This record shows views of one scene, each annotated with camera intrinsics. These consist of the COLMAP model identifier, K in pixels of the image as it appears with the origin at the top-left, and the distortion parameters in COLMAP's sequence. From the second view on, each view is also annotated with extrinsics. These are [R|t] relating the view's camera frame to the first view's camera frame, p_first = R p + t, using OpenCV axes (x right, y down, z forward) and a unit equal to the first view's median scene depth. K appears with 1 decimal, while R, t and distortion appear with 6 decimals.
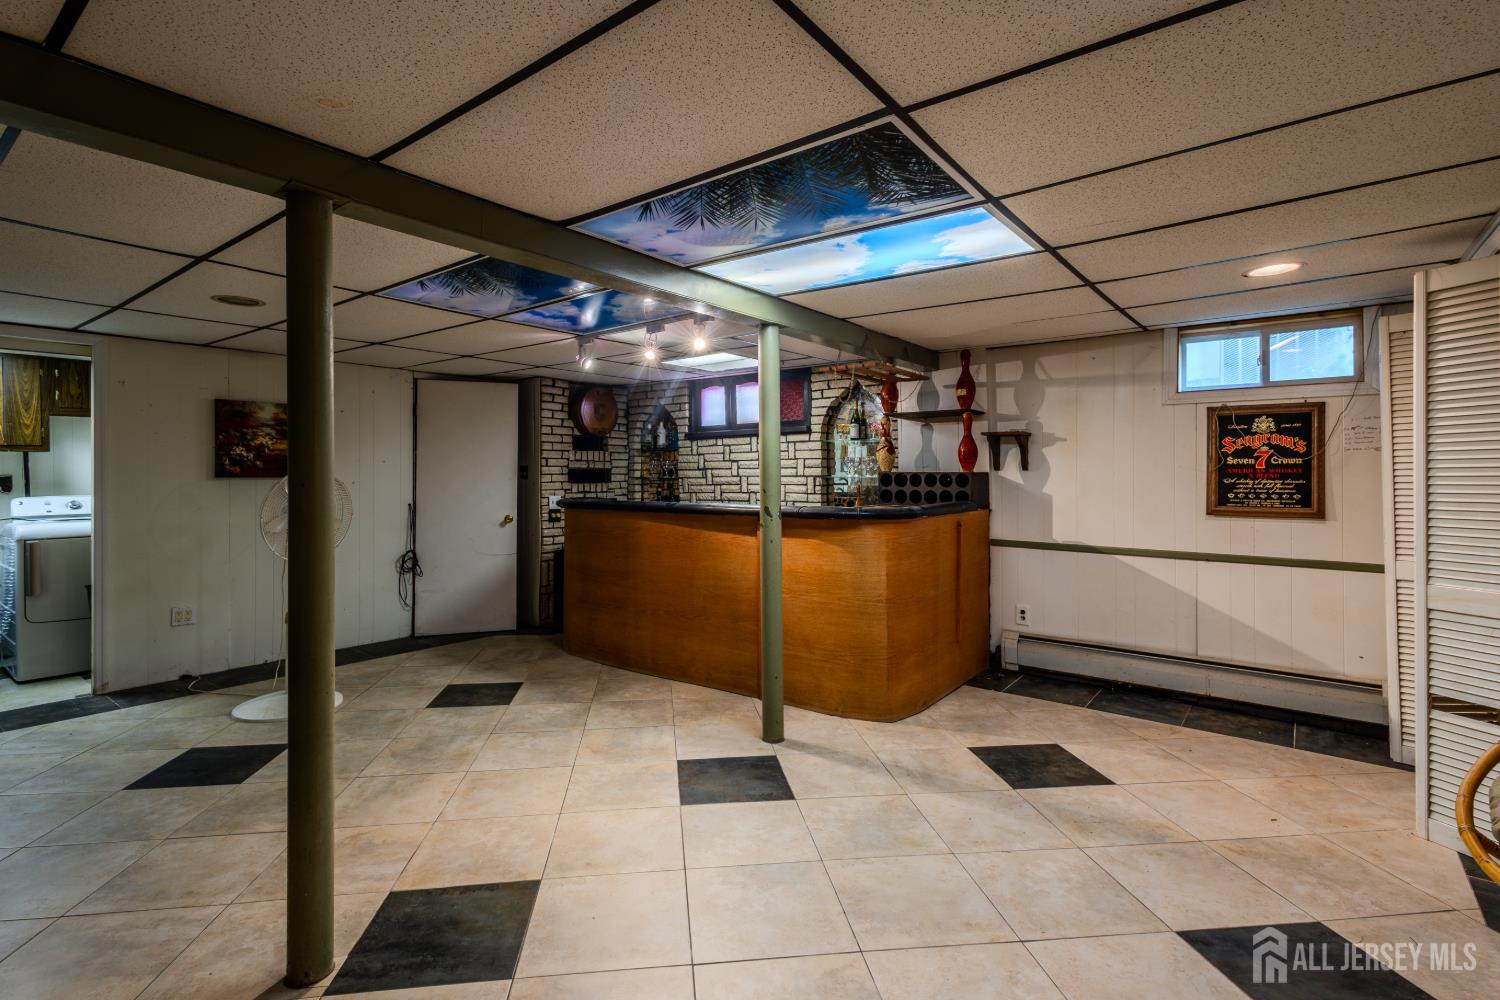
lens RADIAL K [[708.7, 0, 740.0], [0, 708.7, 474.2], [0, 0, 1]] dist [0.008880, -0.000015]
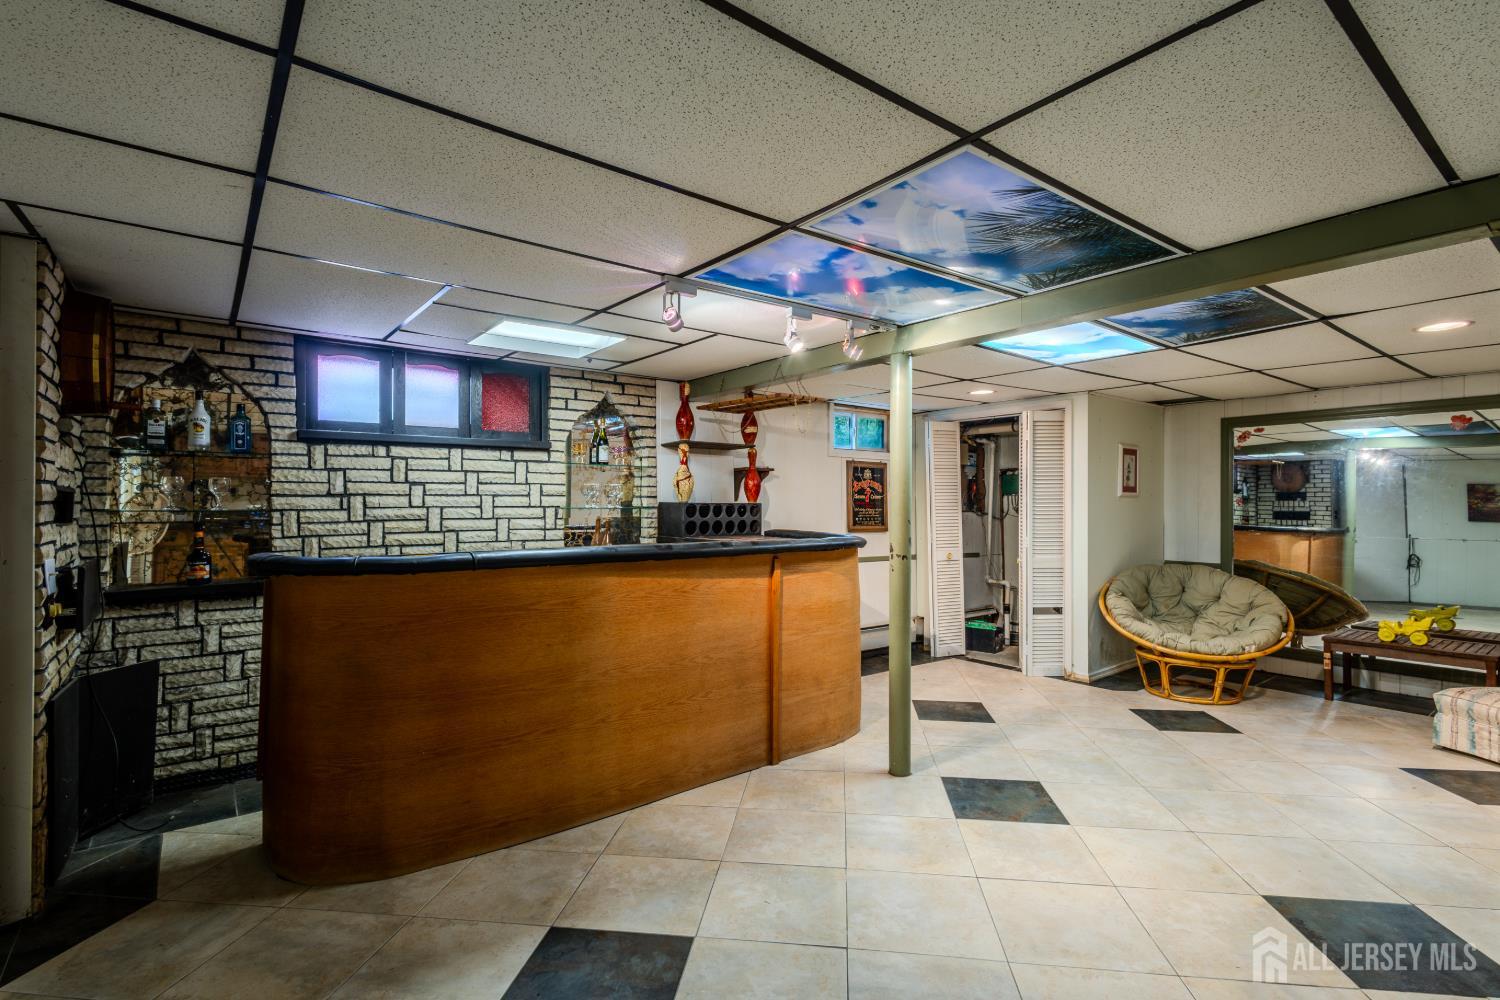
lens RADIAL K [[708.7, 0, 748.9], [0, 708.7, 500.7], [0, 0, 1]] dist [0.008880, -0.000015]
pose [[0.244736, 0.007479, 0.969561, -0.606812], [-0.001658, 0.999972, -0.007295, 0.001311], [-0.969588, 0.000178, 0.244741, 0.603248]]
